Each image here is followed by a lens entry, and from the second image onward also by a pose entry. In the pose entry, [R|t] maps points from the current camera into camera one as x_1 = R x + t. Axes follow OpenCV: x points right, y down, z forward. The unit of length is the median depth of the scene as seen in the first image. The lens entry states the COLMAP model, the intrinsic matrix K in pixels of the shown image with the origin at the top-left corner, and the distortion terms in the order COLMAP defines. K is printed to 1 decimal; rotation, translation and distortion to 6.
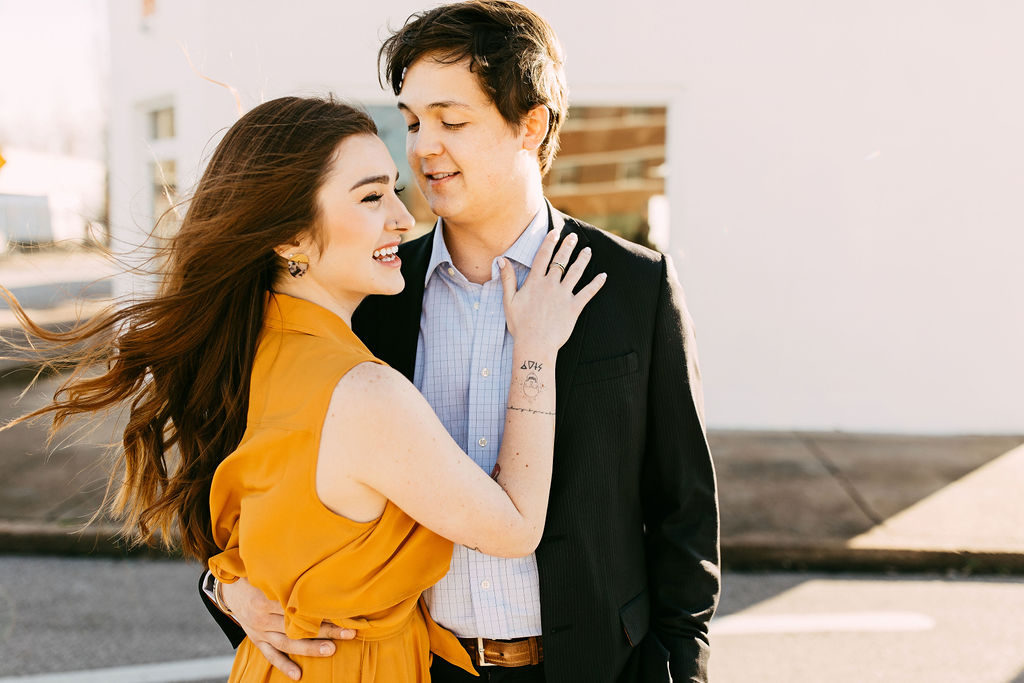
lens RADIAL K [[1225.5, 0, 512.0], [0, 1225.5, 341.5], [0, 0, 1]] dist [-0.007369, 0.003446]
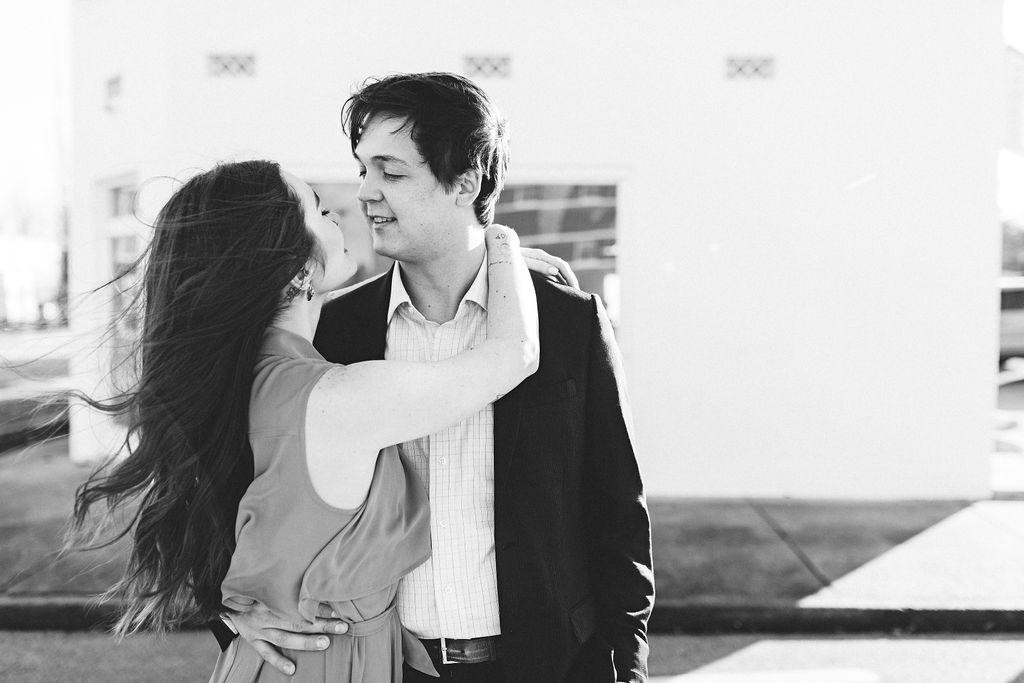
lens RADIAL K [[1225.5, 0, 512.0], [0, 1225.5, 341.5], [0, 0, 1]] dist [-0.007369, 0.003446]
pose [[0.999372, -0.002725, 0.035340, -0.000471], [0.004997, 0.997914, -0.064365, 0.010299], [-0.035091, 0.064501, 0.997300, -0.032381]]
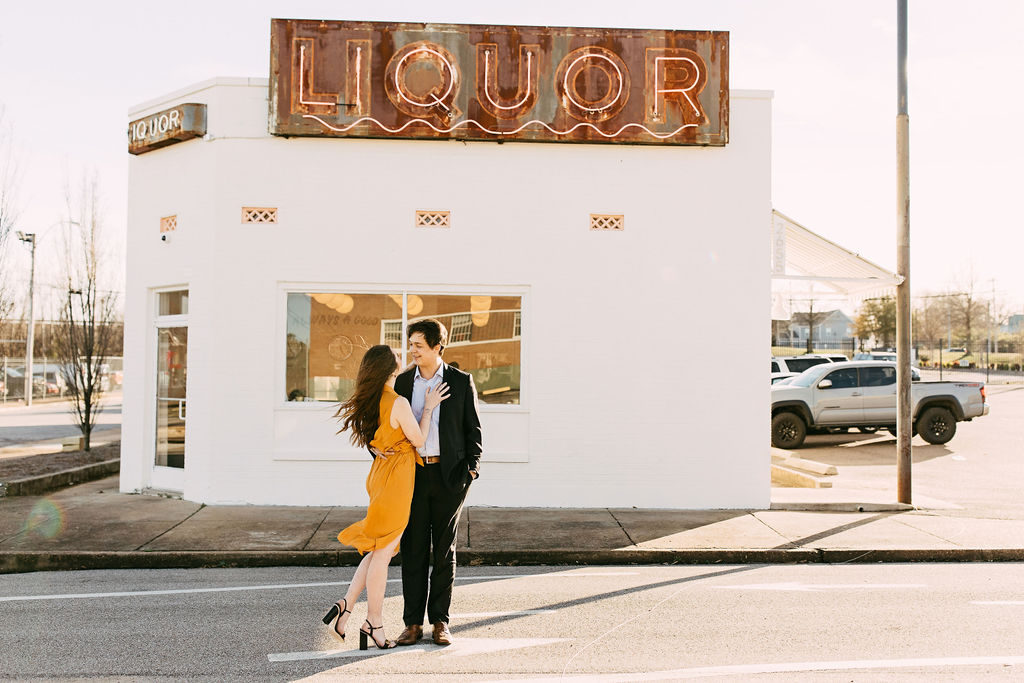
lens RADIAL K [[1225.5, 0, 512.0], [0, 1225.5, 341.5], [0, 0, 1]] dist [-0.007369, 0.003446]
pose [[0.996507, 0.003692, 0.083430, -0.018798], [0.006840, 0.992058, -0.125598, 0.081220], [-0.083231, 0.125730, 0.988567, -0.744987]]
